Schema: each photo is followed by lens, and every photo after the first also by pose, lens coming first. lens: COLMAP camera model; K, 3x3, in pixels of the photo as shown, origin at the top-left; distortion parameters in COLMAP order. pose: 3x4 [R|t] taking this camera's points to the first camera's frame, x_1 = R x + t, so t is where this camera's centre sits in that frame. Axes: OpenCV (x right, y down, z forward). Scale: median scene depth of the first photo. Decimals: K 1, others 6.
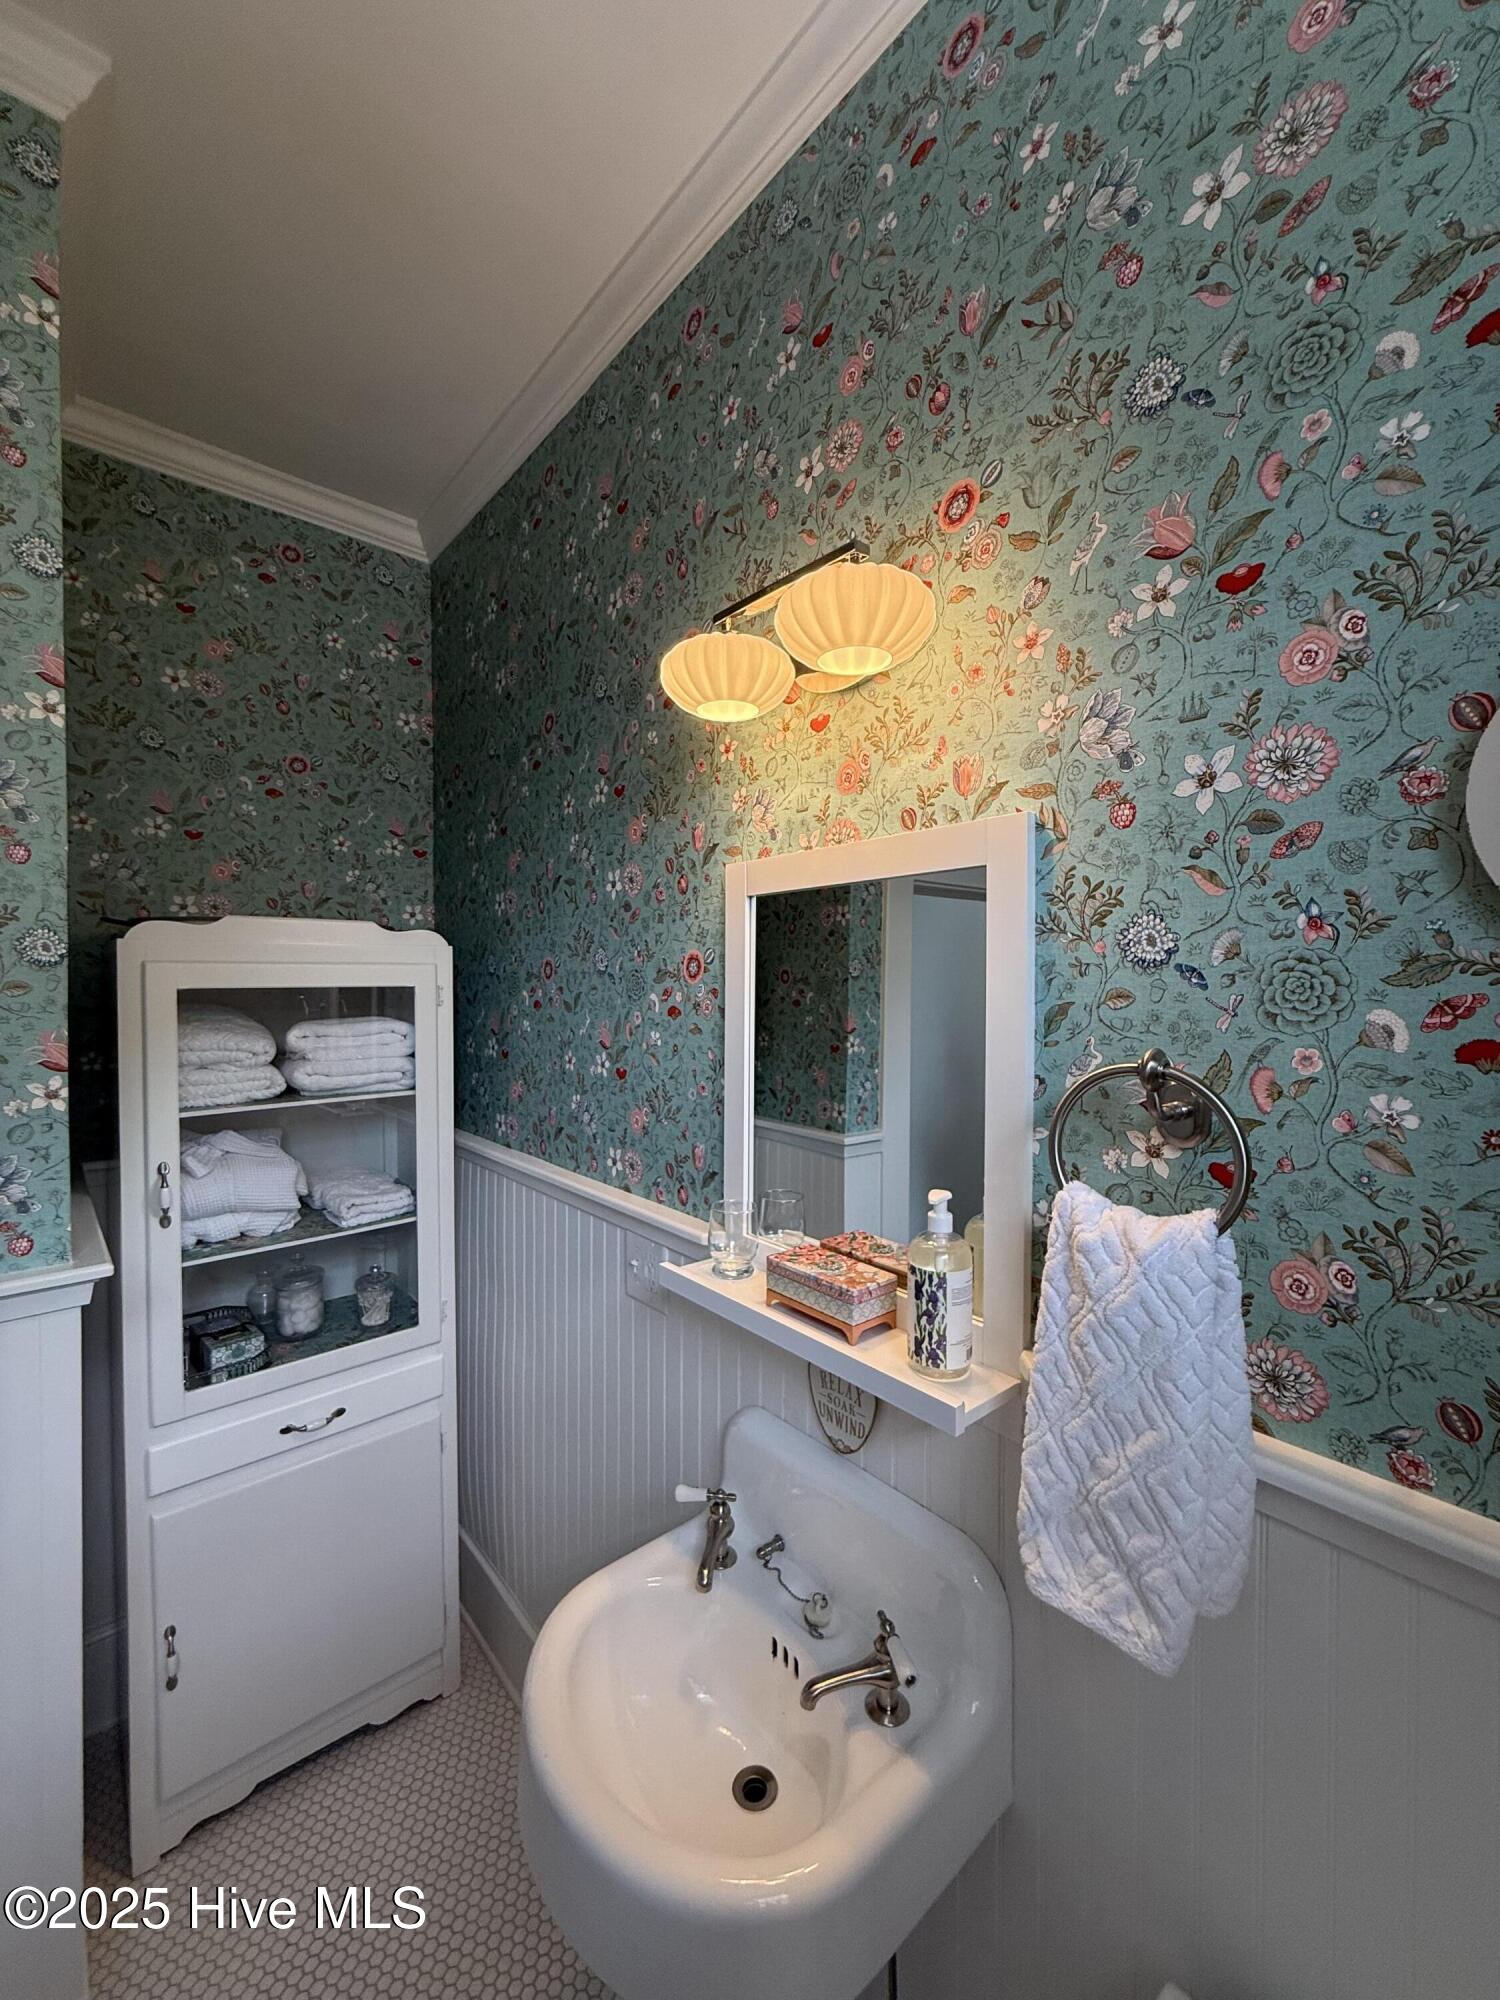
lens RADIAL K [[795.4, 0, 752.2], [0, 795.4, 996.6], [0, 0, 1]] dist [-0.000468, 0.000264]
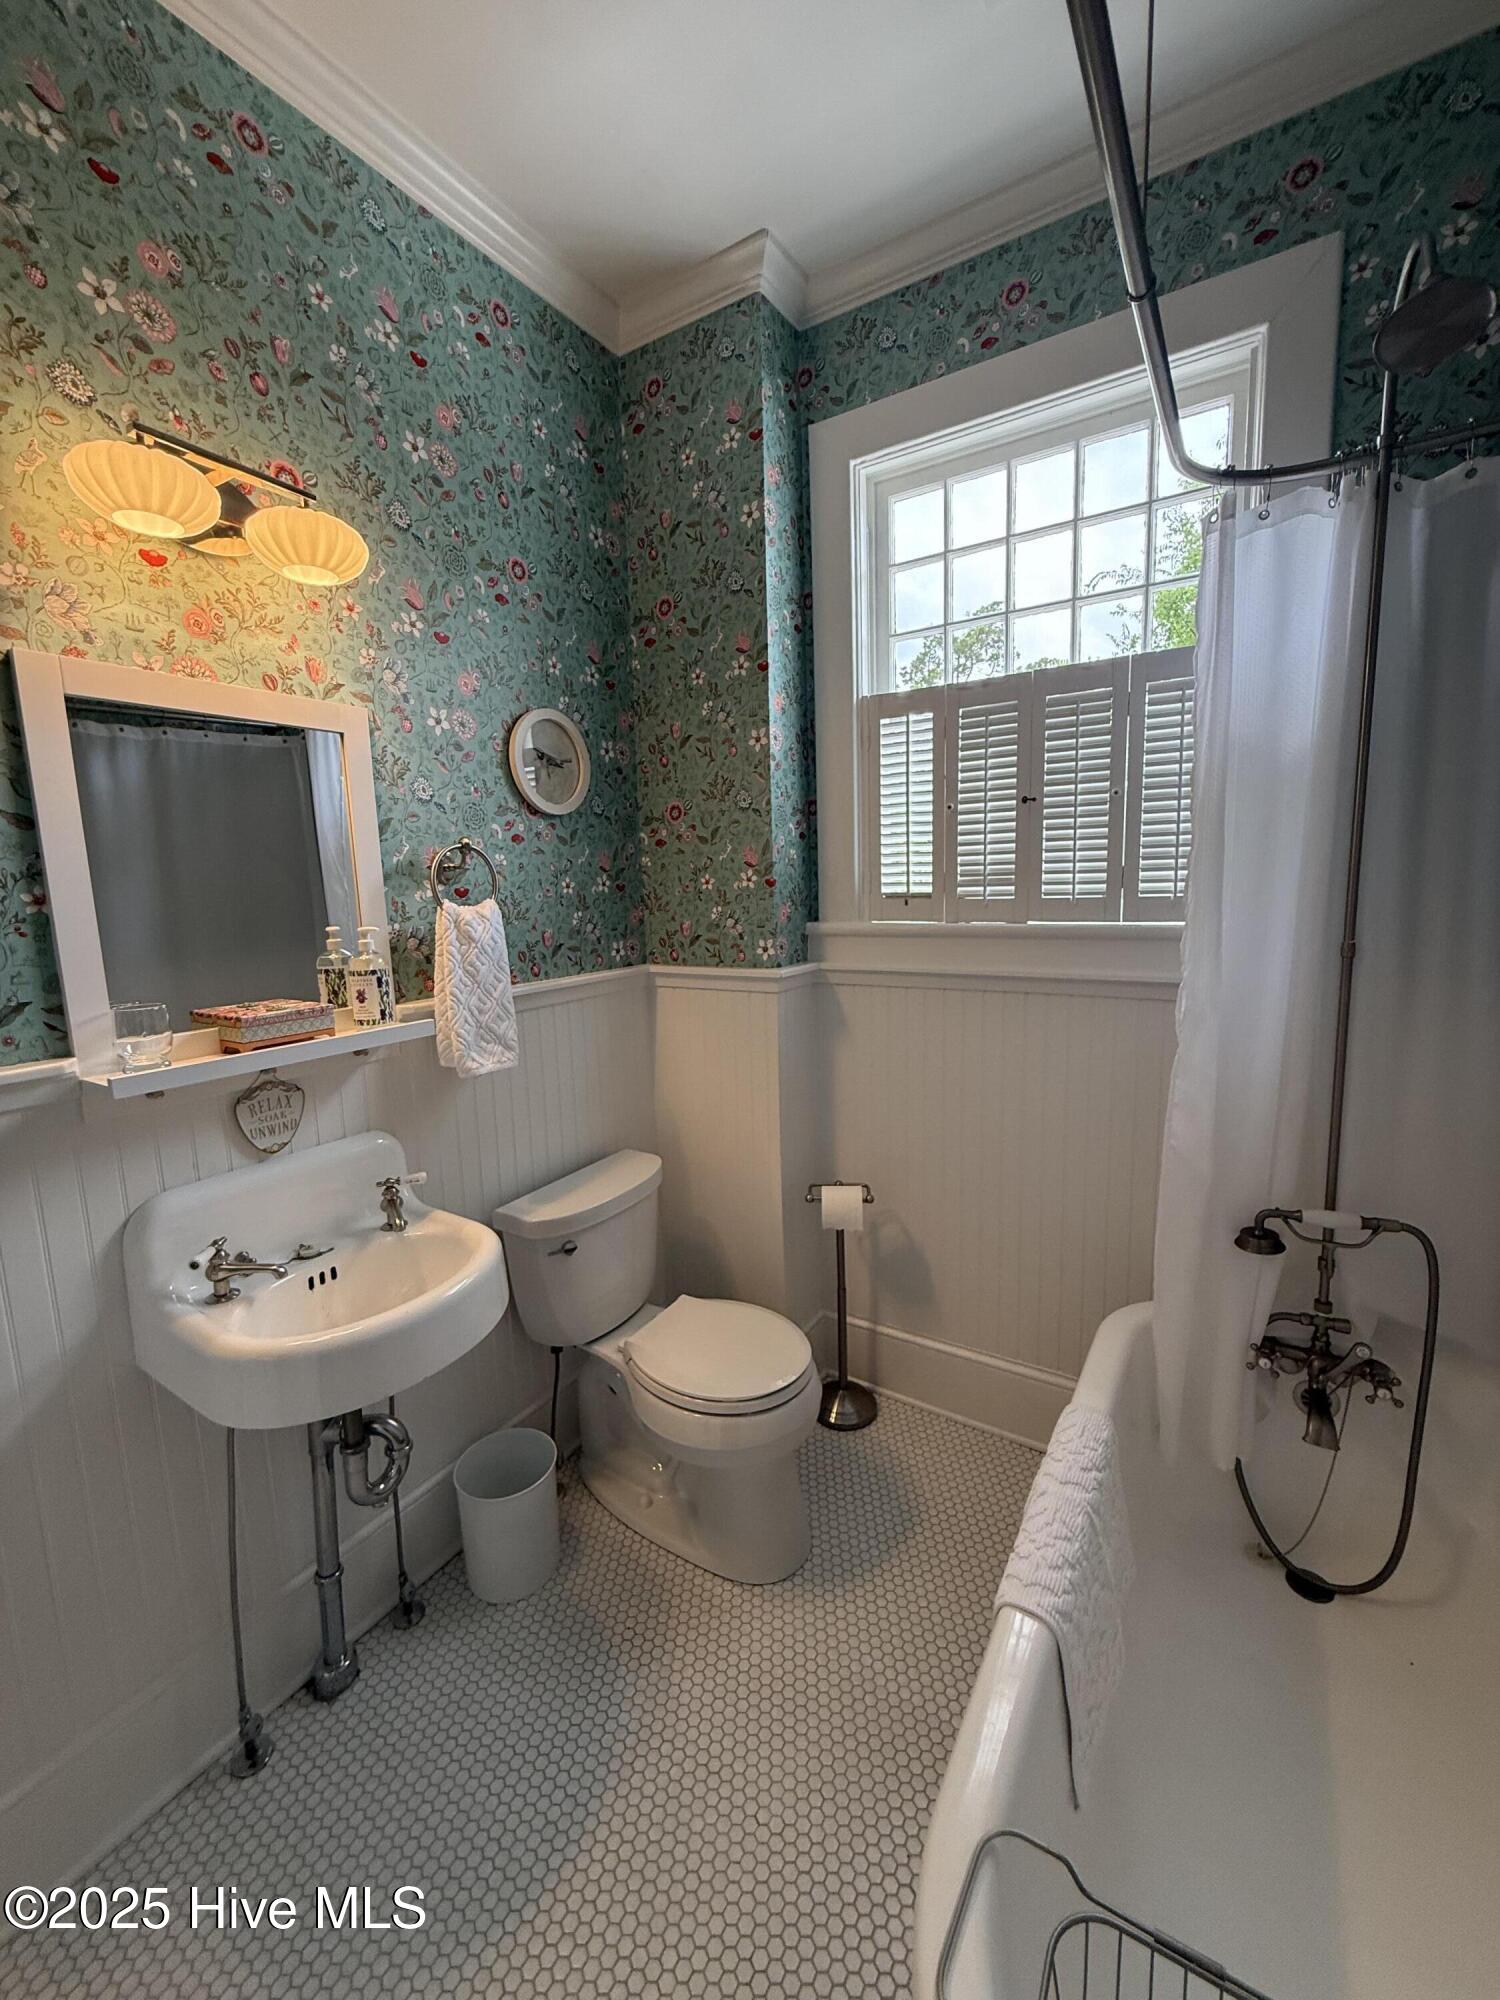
lens RADIAL K [[795.4, 0, 754.1], [0, 795.4, 992.0], [0, 0, 1]] dist [-0.000468, 0.000264]
pose [[-0.288171, -0.128969, 0.948854, -1.755229], [0.042800, 0.988164, 0.147310, 0.179310], [-0.956622, 0.083061, -0.279240, 0.741560]]
